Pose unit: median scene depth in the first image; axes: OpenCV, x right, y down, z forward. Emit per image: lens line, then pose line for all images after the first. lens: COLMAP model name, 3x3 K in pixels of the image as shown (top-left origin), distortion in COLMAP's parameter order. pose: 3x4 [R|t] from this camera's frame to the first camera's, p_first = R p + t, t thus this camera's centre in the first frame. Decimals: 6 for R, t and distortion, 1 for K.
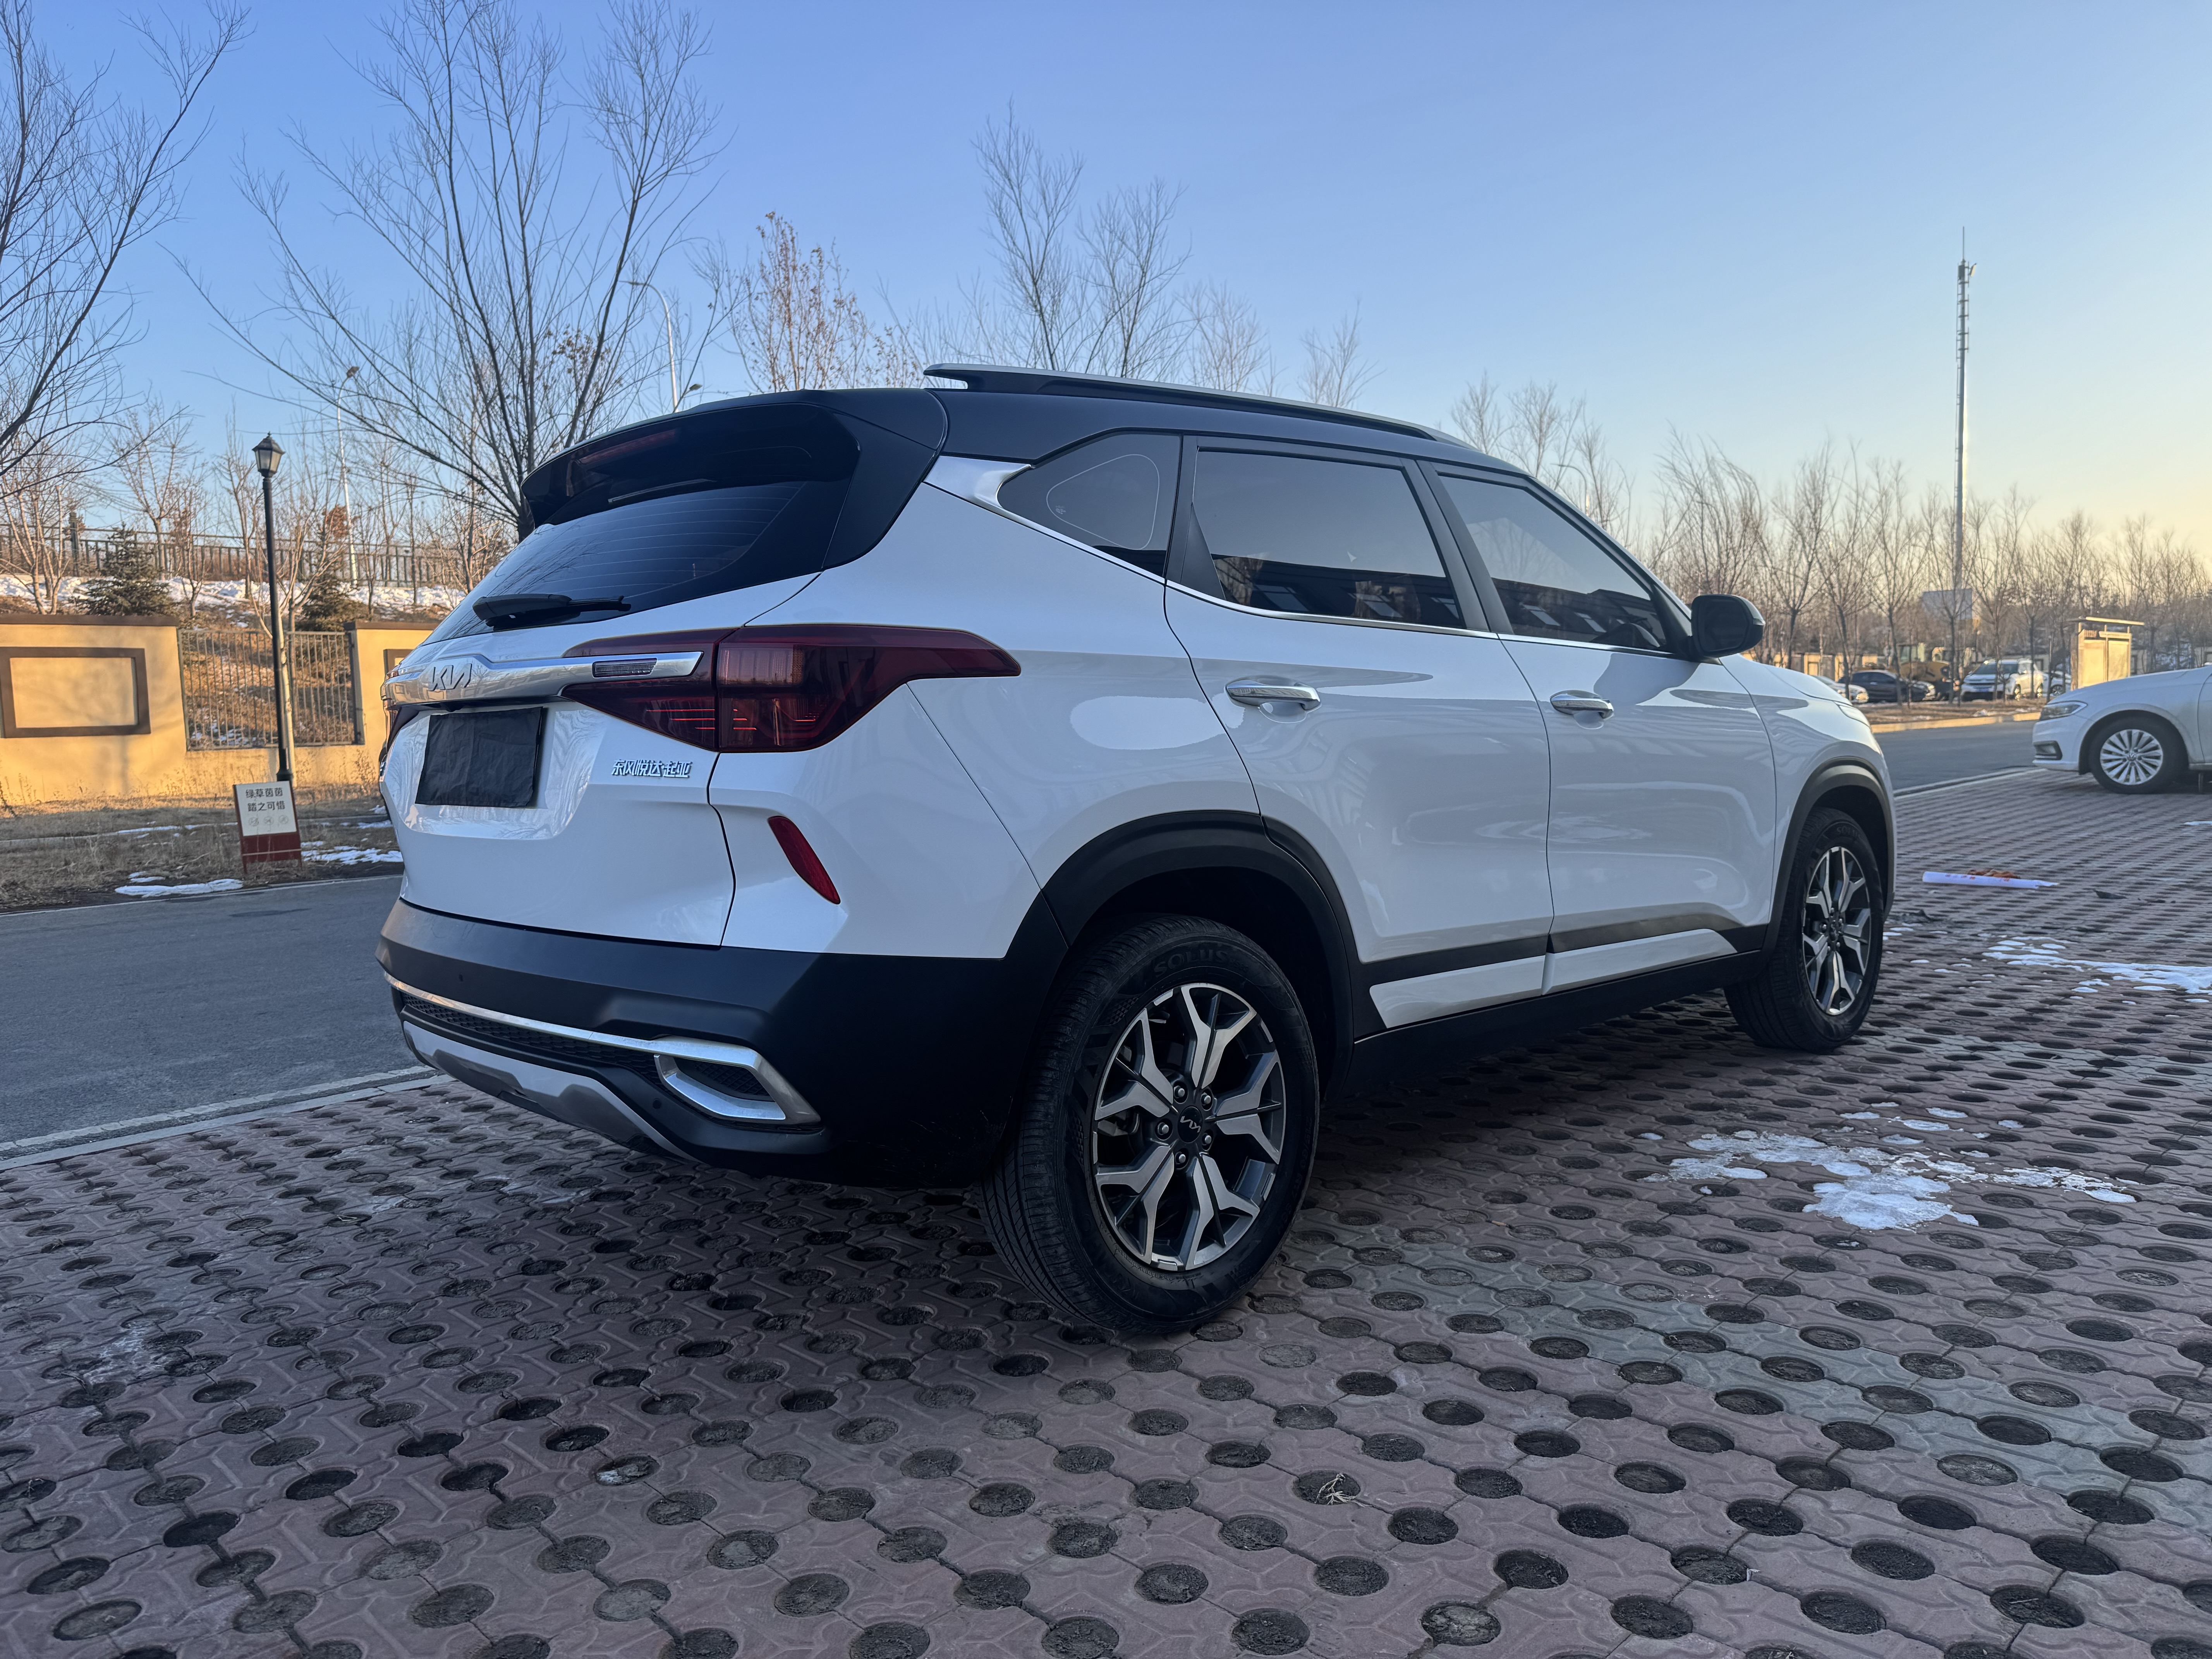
lens RADIAL K [[1559.4, 0, 1088.7], [0, 1559.4, 826.5], [0, 0, 1]] dist [0.014470, 0.000871]
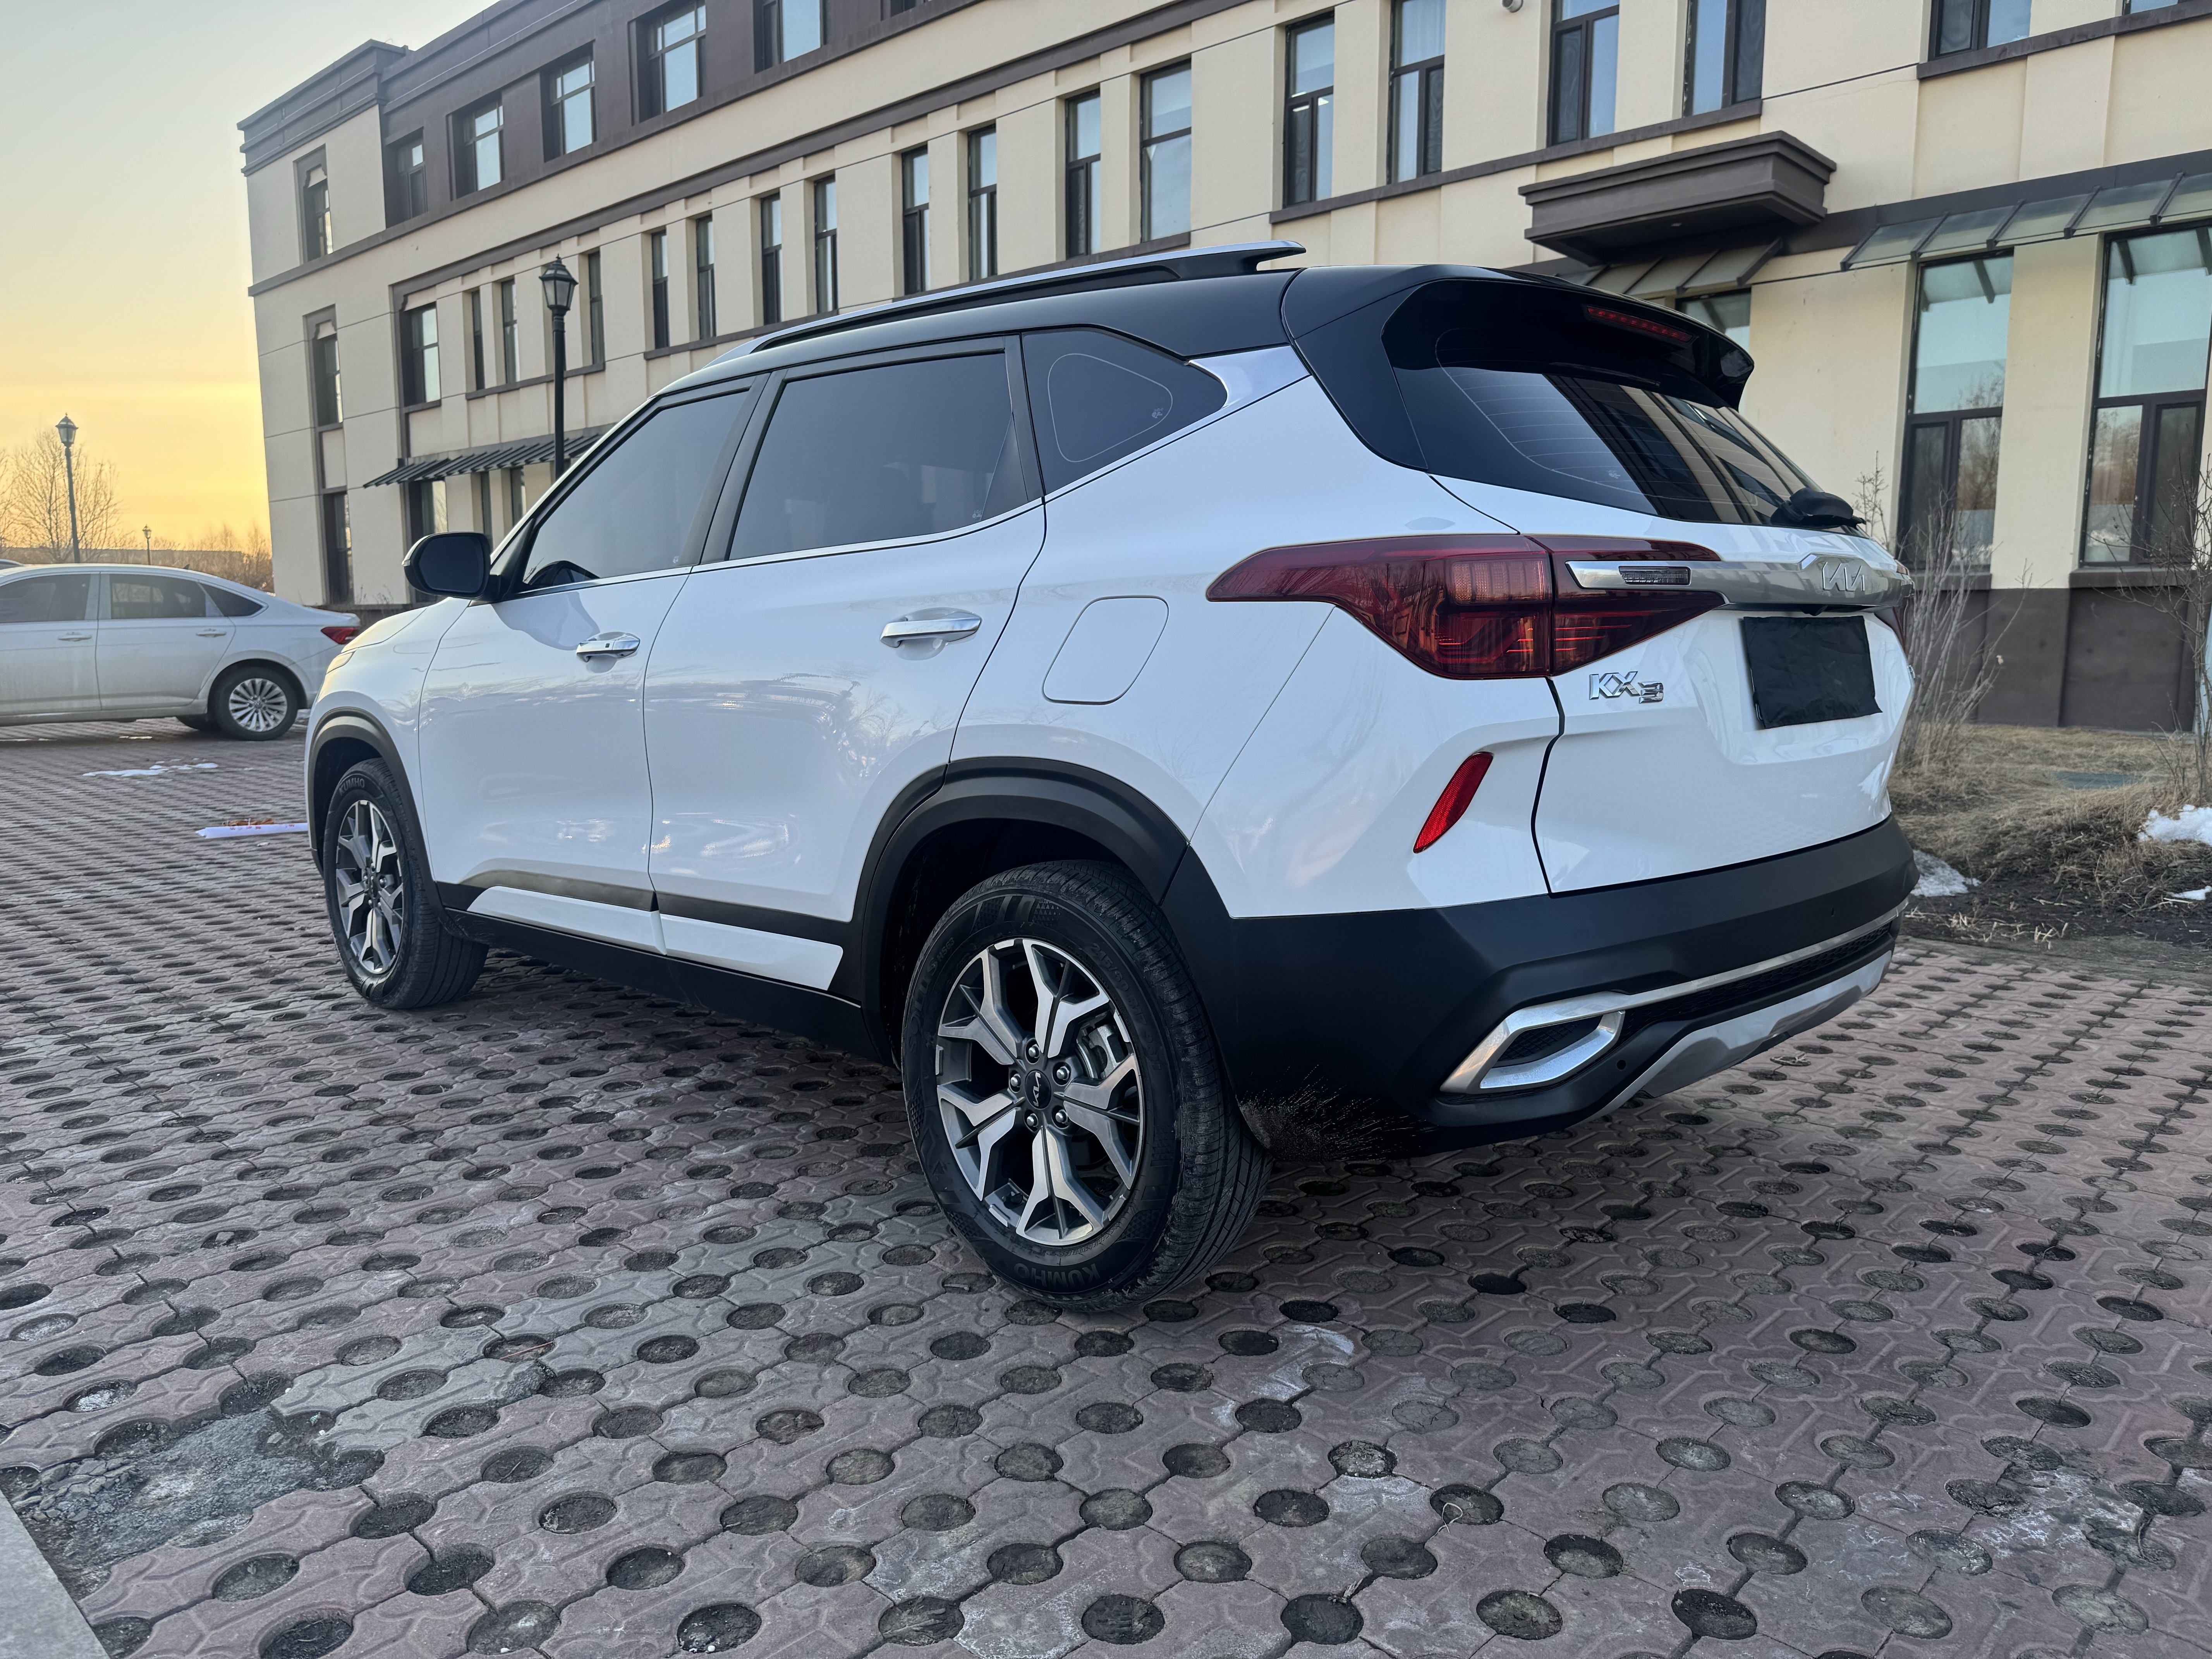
lens RADIAL K [[1567.1, 0, 1103.0], [0, 1567.1, 834.8], [0, 0, 1]] dist [0.009508, -0.013777]
pose [[-0.031971, -0.096606, 0.994809, -1.351626], [0.070623, 0.992612, 0.098662, -0.069394], [-0.996991, 0.073411, -0.024912, 1.513924]]
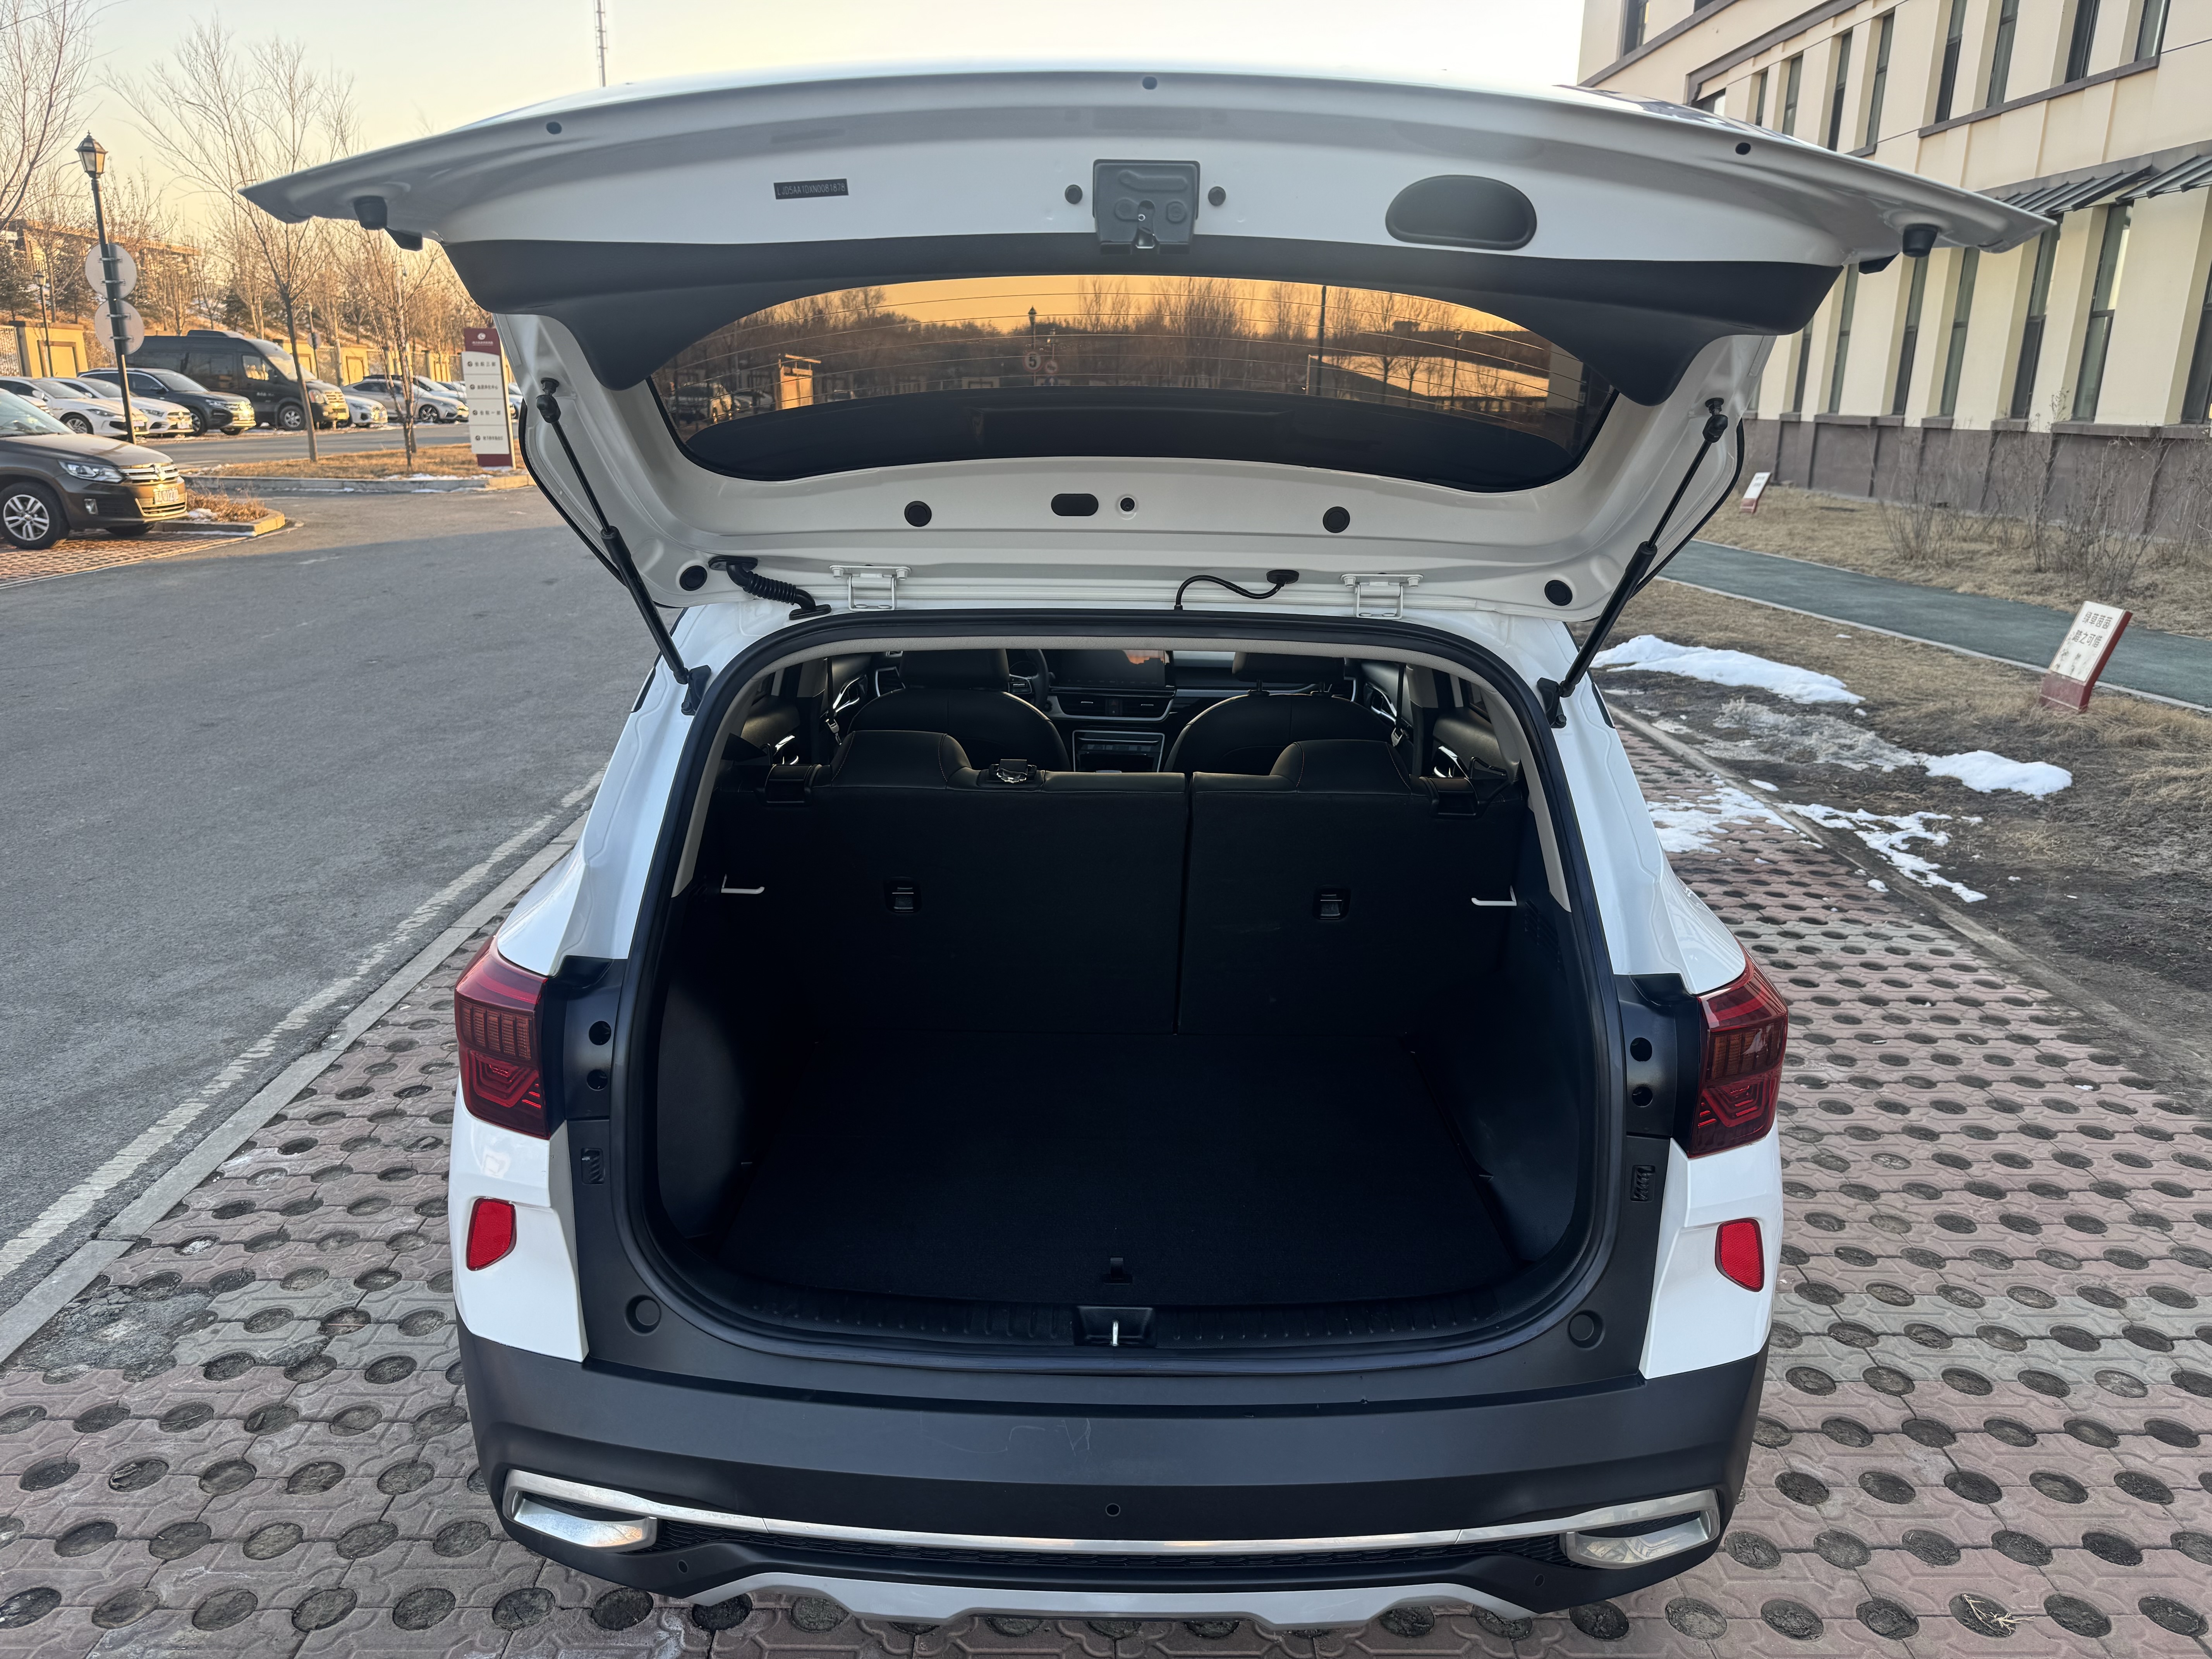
lens RADIAL K [[1567.1, 0, 1103.0], [0, 1567.1, 834.8], [0, 0, 1]] dist [0.009508, -0.013777]
pose [[0.688088, -0.151031, 0.709736, -0.872084], [0.008872, 0.979777, 0.199893, -0.328271], [-0.725573, -0.131247, 0.675513, 0.625607]]
